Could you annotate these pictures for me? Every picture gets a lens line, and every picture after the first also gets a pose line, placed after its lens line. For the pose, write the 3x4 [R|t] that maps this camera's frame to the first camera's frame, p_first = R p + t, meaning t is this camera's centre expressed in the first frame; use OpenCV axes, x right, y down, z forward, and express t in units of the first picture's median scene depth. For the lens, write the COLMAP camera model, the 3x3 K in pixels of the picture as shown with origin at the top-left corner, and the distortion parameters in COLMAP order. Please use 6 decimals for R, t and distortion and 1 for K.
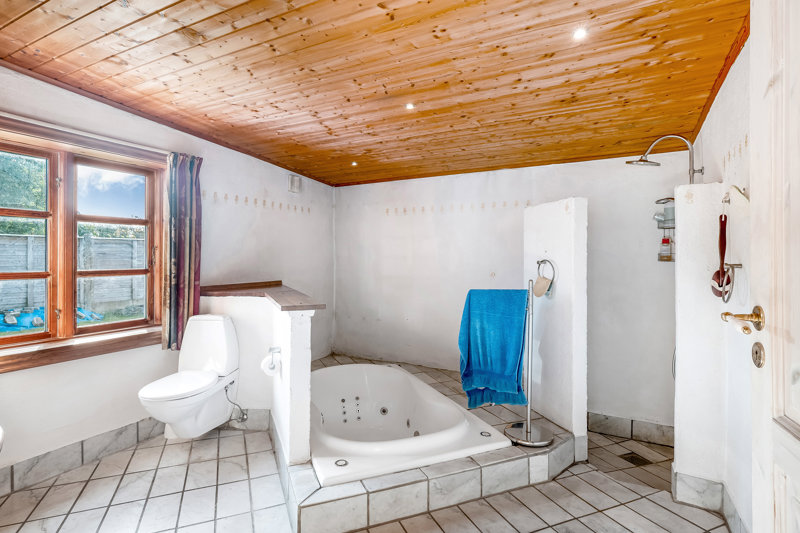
lens RADIAL K [[398.6, 0, 406.1], [0, 398.6, 262.6], [0, 0, 1]] dist [0.006764, 0.000137]
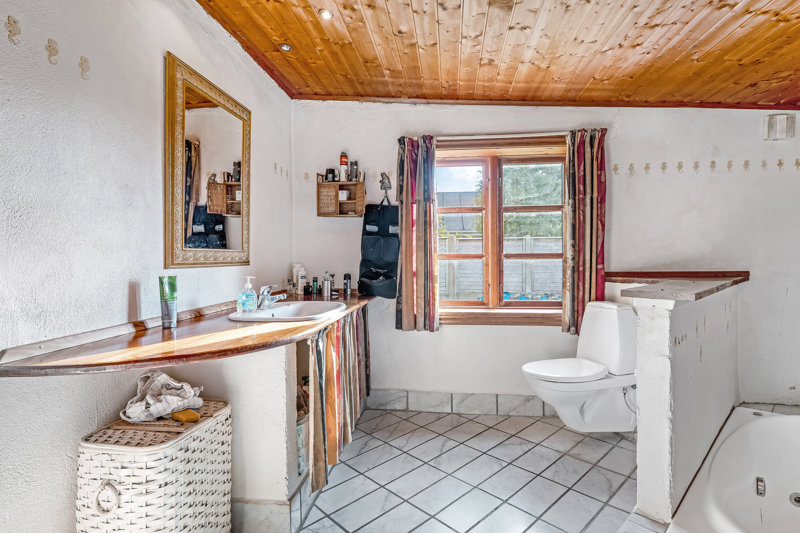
lens RADIAL K [[398.6, 0, 404.4], [0, 398.6, 262.6], [0, 0, 1]] dist [0.006764, 0.000137]
pose [[0.371838, 0.003684, -0.928290, 0.167135], [-0.001685, 0.999993, 0.003294, 0.041302], [0.928296, 0.000339, 0.371842, 0.258770]]
